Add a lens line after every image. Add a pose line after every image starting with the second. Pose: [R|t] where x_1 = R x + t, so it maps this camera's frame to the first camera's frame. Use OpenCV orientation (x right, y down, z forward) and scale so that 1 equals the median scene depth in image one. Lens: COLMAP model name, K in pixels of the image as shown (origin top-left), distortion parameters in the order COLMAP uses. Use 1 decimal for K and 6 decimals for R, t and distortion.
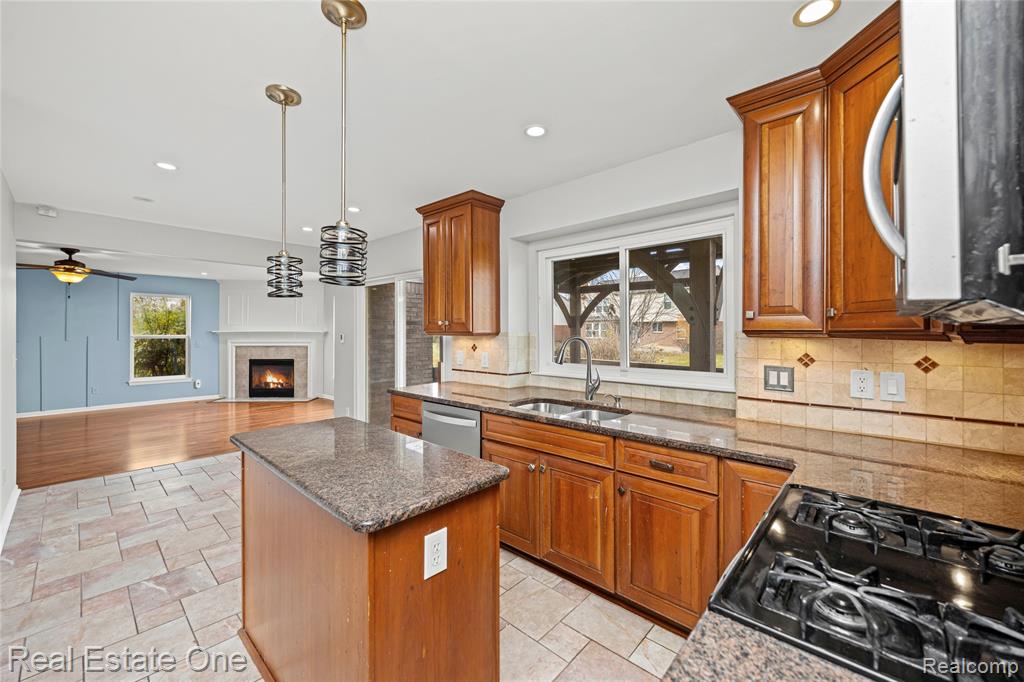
lens RADIAL K [[408.9, 0, 507.1], [0, 408.9, 334.2], [0, 0, 1]] dist [0.001514, -0.000480]
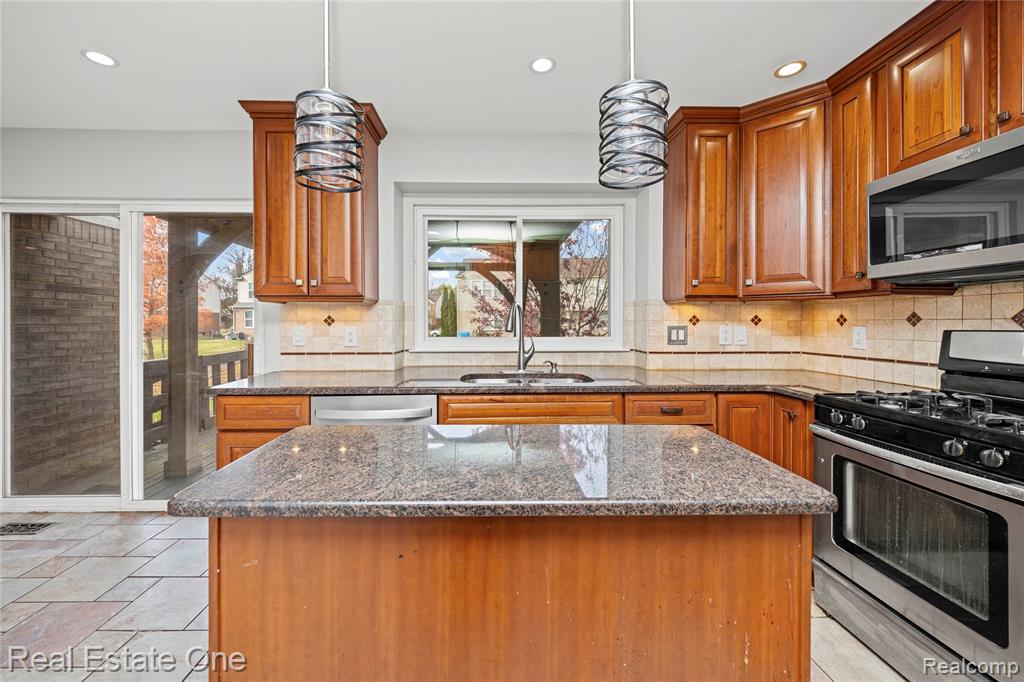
lens RADIAL K [[408.9, 0, 499.5], [0, 408.9, 325.2], [0, 0, 1]] dist [0.001514, -0.000480]
pose [[0.710691, -0.002879, 0.703499, -0.179719], [0.003561, 0.999994, 0.000495, 0.020001], [-0.703495, 0.002153, 0.710697, 0.127072]]
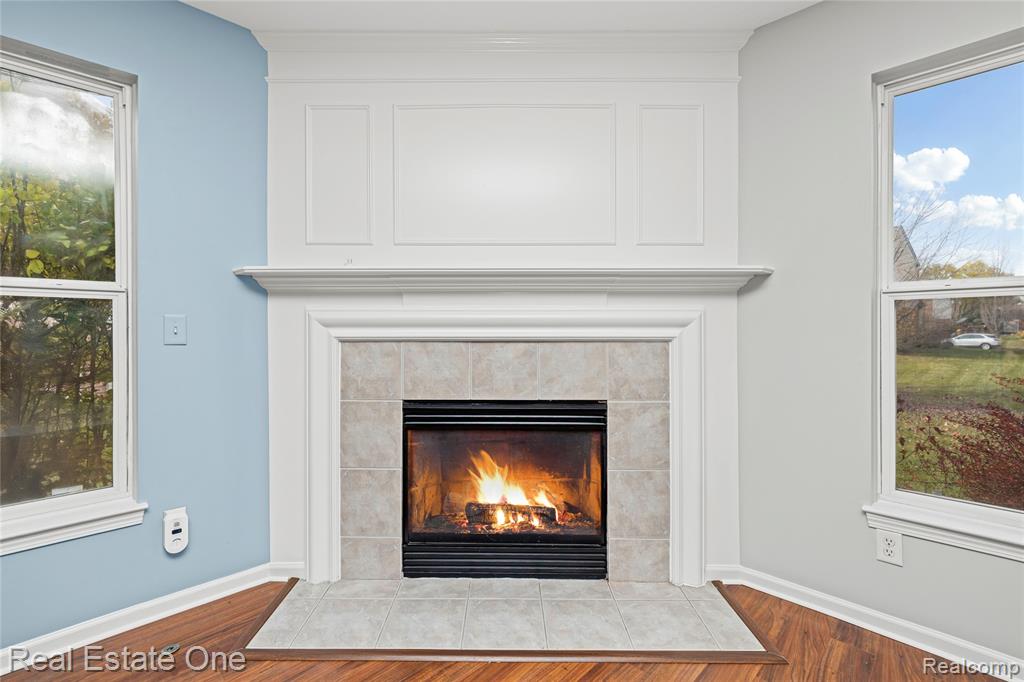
lens RADIAL K [[472.8, 0, 512.6], [0, 472.8, 333.5], [0, 0, 1]] dist [-0.000004, -0.000477]
pose [[0.999195, 0.004975, -0.039815, -0.641485], [-0.004226, 0.999813, 0.018863, 0.023390], [0.039901, -0.018679, 0.999029, 0.858742]]
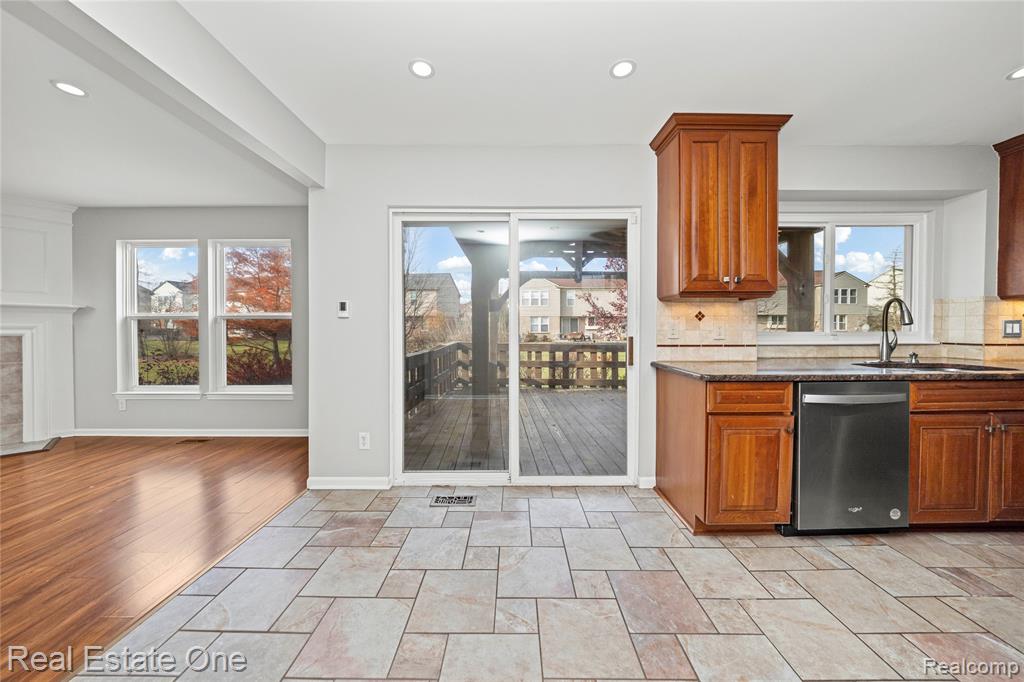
lens RADIAL K [[345.2, 0, 510.8], [0, 345.2, 330.7], [0, 0, 1]] dist [-0.008852, 0.000091]
pose [[0.731883, -0.006624, 0.681399, -0.386776], [0.005039, 0.999978, 0.004308, 0.027325], [-0.681412, 0.000281, 0.731900, 0.359545]]
